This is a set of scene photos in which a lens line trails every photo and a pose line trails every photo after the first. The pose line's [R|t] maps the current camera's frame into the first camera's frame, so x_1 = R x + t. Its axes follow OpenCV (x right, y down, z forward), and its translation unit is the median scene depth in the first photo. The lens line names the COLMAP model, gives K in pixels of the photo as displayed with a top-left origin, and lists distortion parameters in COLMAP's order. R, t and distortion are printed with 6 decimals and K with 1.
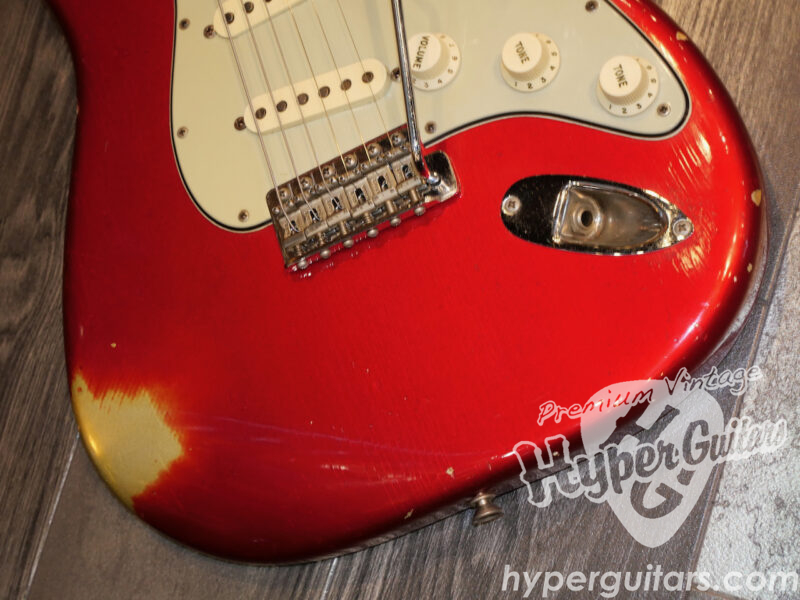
lens RADIAL K [[1408.7, 0, 436.4], [0, 1408.7, 299.7], [0, 0, 1]] dist [-0.011659, -0.006744]
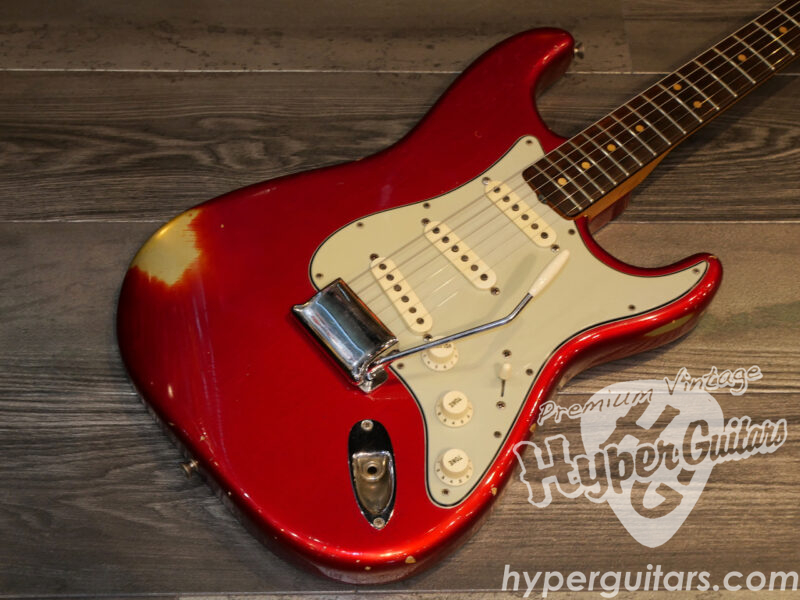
lens RADIAL K [[1480.7, 0, 400.0], [0, 1480.7, 300.0], [0, 0, 1]] dist [-0.036523, 0.117312]
pose [[0.301953, 0.941093, -0.152212, 0.180153], [-0.952563, 0.304217, -0.008757, -0.125626], [0.038065, 0.147635, 0.988309, -0.694302]]
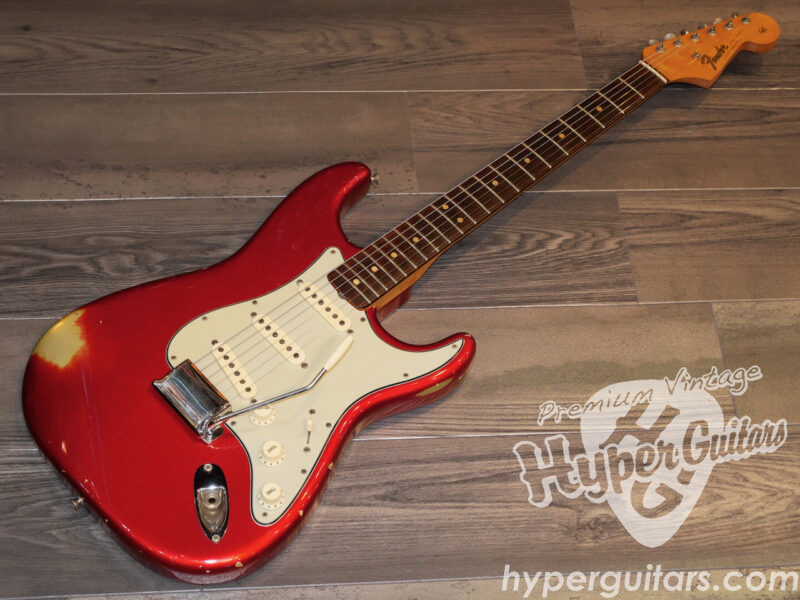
lens RADIAL K [[1452.3, 0, 400.0], [0, 1452.3, 300.0], [0, 0, 1]] dist [-0.022849, 0.067608]
pose [[0.333637, 0.927852, -0.166664, 0.276944], [-0.942653, 0.326569, -0.068980, -0.267217], [-0.009576, 0.180120, 0.983598, -1.257392]]
